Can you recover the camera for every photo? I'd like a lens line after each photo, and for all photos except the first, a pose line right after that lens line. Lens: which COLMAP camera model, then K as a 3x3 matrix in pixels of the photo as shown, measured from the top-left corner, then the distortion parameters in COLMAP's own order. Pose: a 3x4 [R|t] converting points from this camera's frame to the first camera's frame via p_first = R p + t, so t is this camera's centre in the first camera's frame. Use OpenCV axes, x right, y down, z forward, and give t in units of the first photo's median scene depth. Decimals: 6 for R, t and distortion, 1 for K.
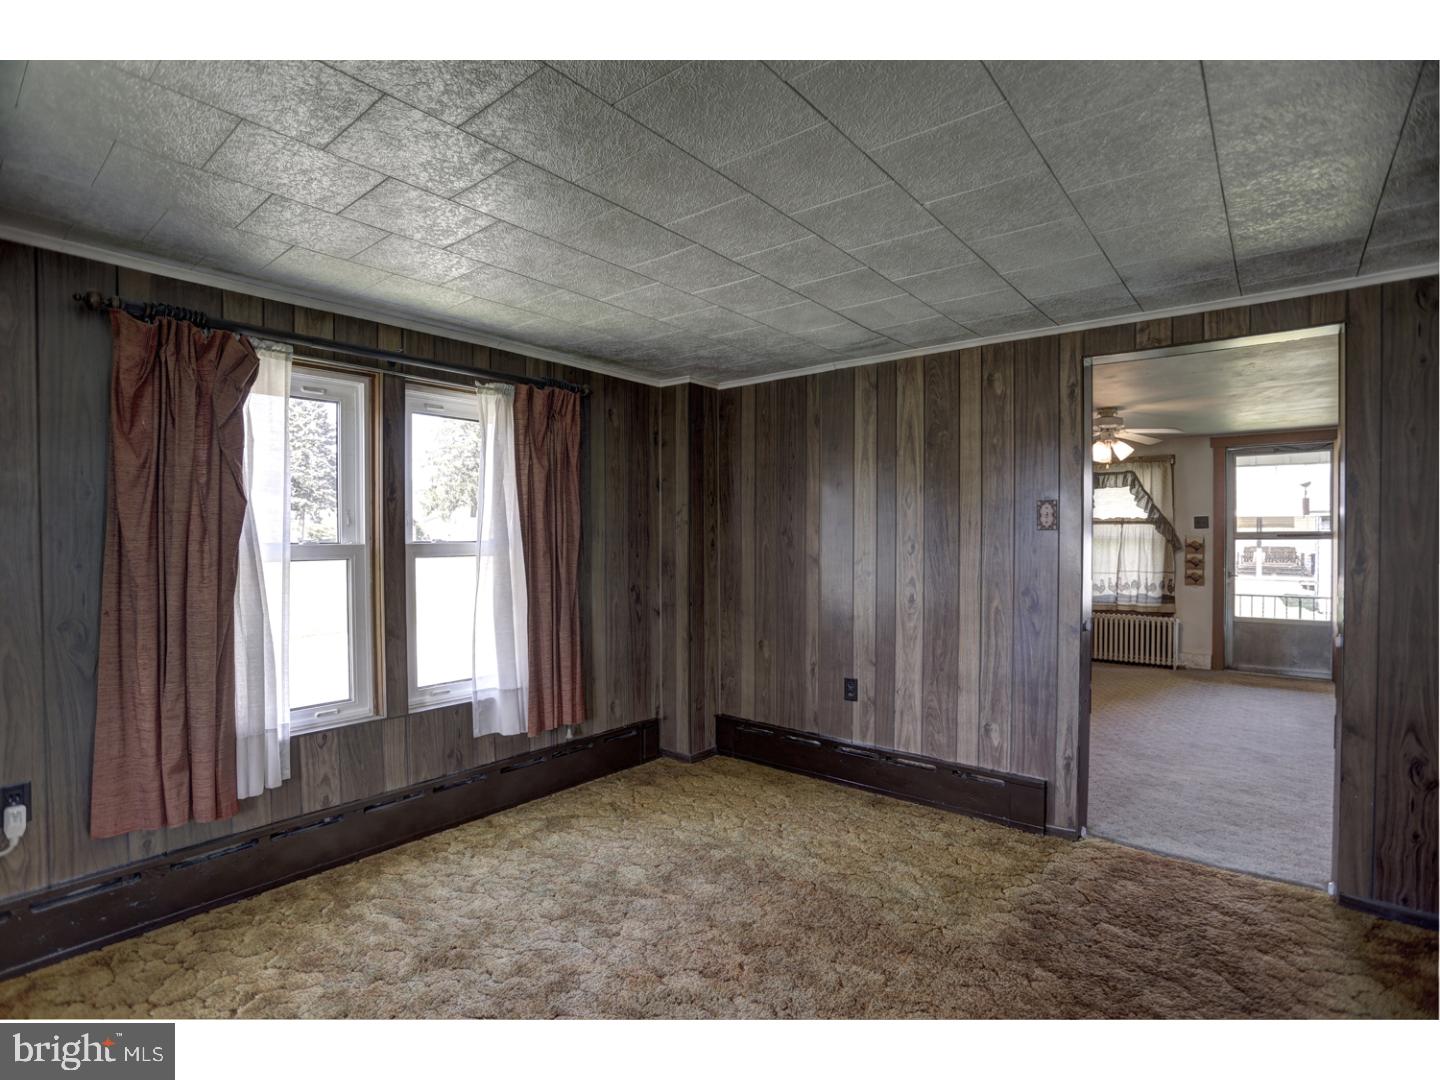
lens RADIAL K [[710.9, 0, 711.8], [0, 710.9, 540.6], [0, 0, 1]] dist [-0.043639, 0.015344]
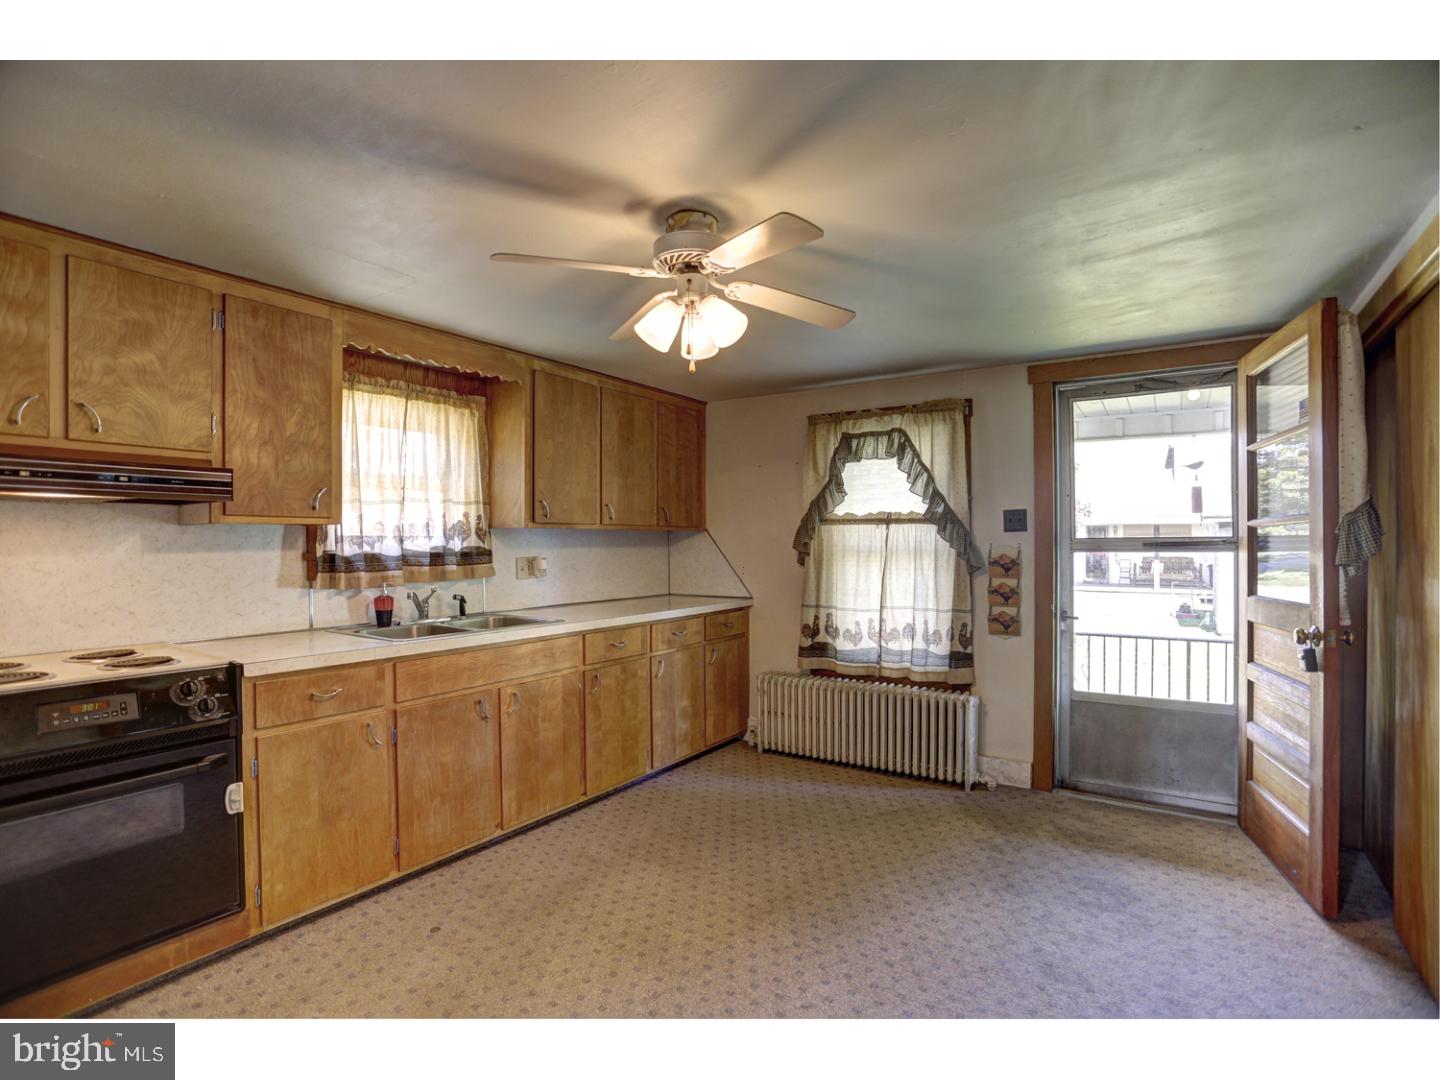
lens RADIAL K [[710.9, 0, 717.5], [0, 710.9, 536.5], [0, 0, 1]] dist [-0.043639, 0.015344]
pose [[0.995180, 0.006587, 0.097846, 0.402088], [-0.005045, 0.999859, -0.015998, -0.003637], [-0.097938, 0.015427, 0.995073, 0.456926]]
